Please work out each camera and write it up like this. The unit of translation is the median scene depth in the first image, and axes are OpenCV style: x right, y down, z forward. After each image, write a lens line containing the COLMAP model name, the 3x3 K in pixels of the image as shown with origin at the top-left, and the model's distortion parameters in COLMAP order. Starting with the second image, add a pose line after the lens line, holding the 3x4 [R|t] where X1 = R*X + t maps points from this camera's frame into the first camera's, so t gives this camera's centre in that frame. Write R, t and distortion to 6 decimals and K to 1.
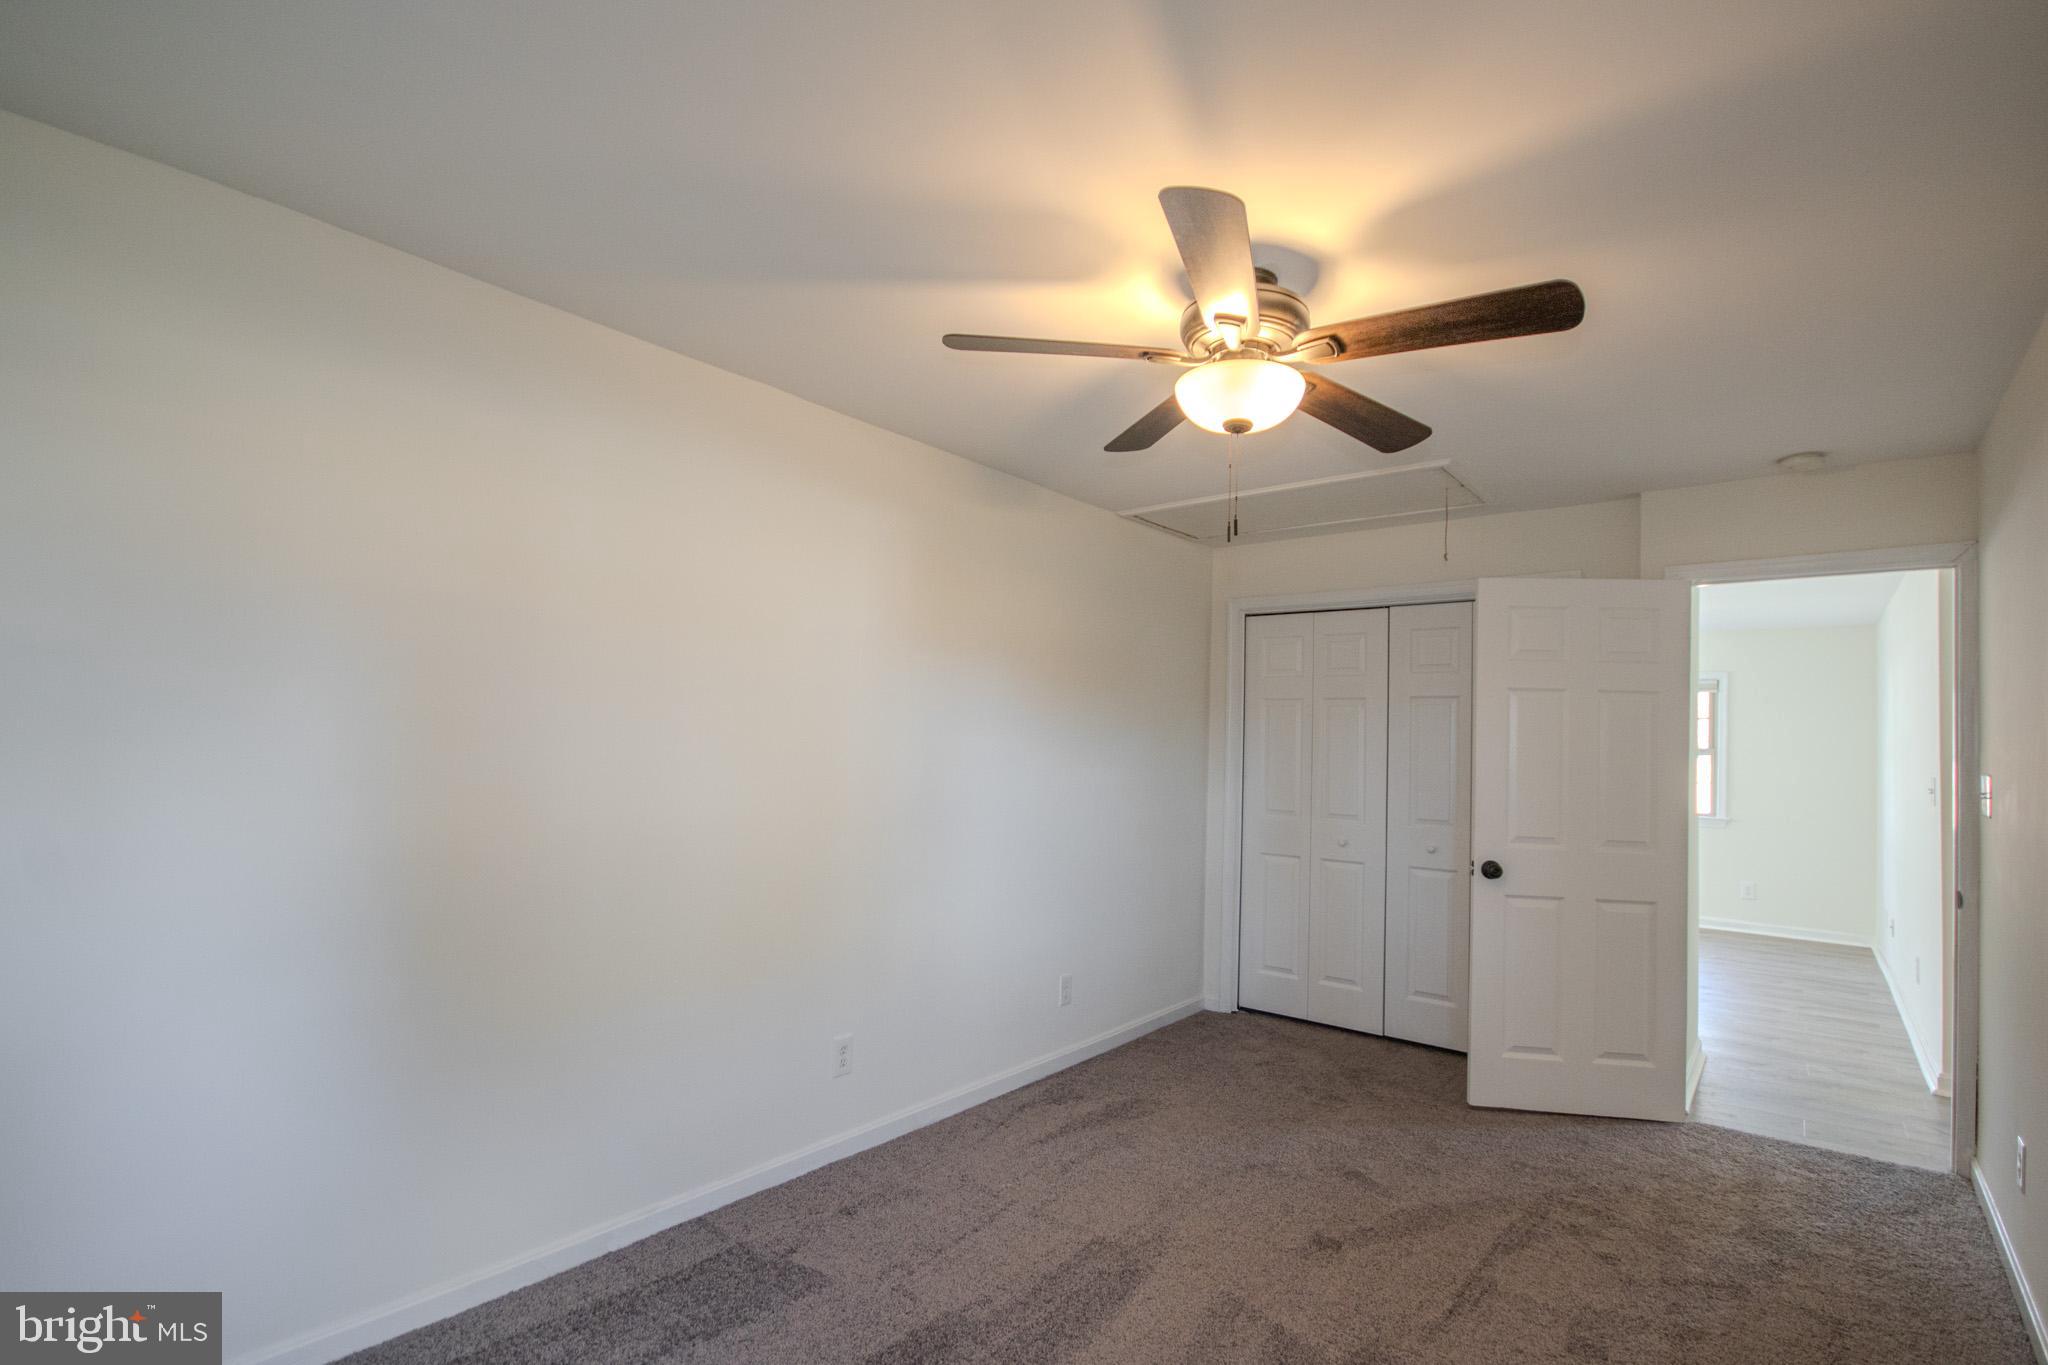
lens RADIAL K [[962.3, 0, 1016.5], [0, 962.3, 702.9], [0, 0, 1]] dist [-0.016193, -0.001032]
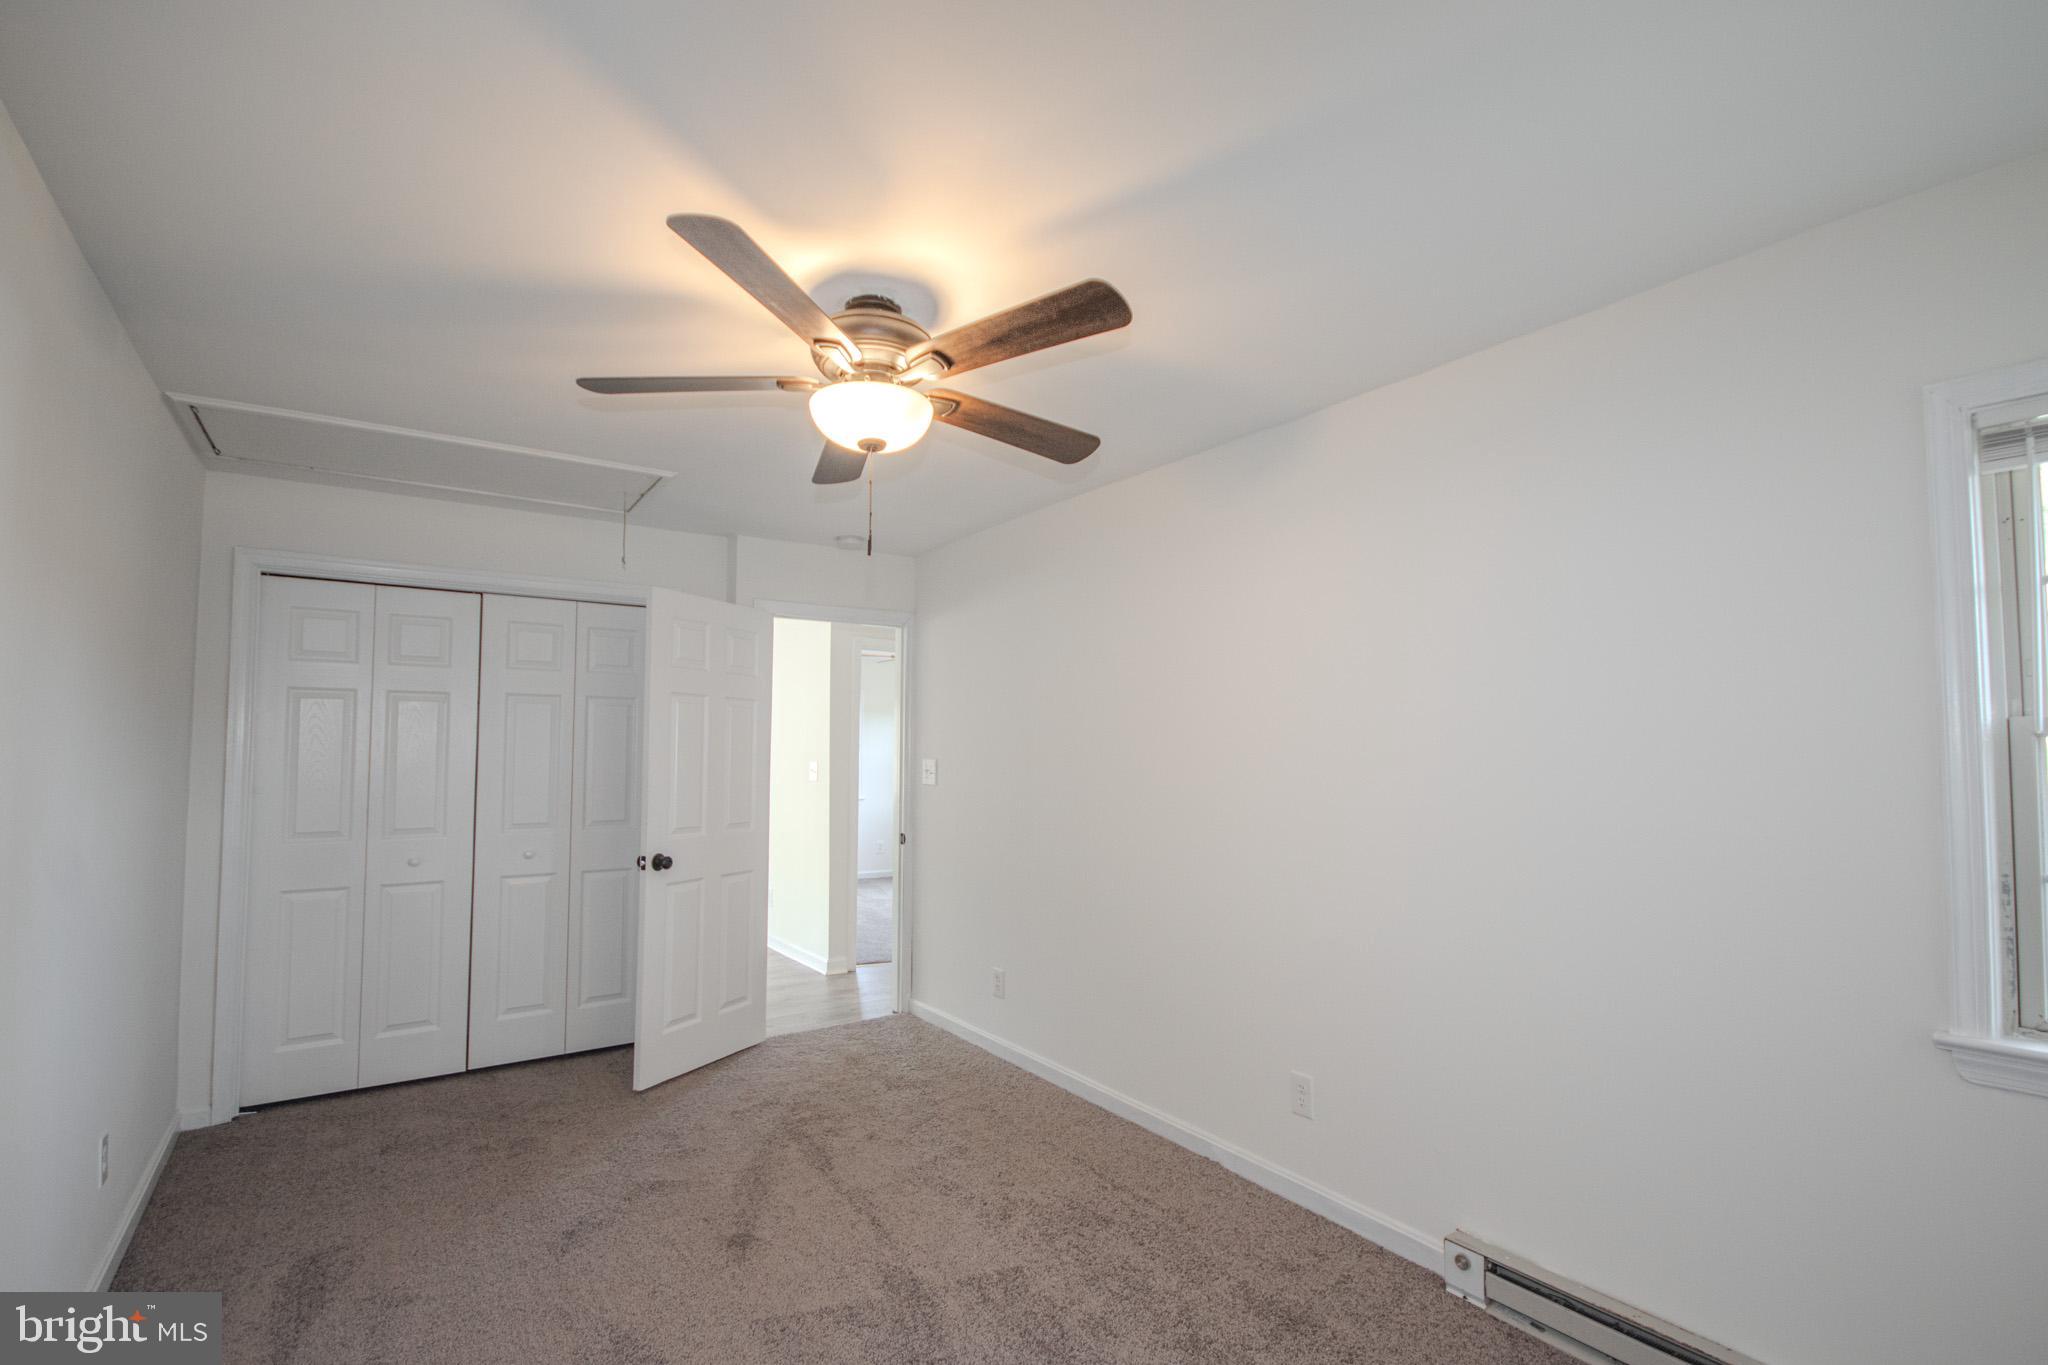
lens RADIAL K [[948.4, 0, 1030.0], [0, 948.4, 706.4], [0, 0, 1]] dist [-0.003947, -0.000591]
pose [[0.256665, 0.023866, 0.966206, -0.431657], [-0.035580, 0.999251, -0.015231, 0.002240], [-0.965845, -0.030468, 0.257321, 0.340802]]
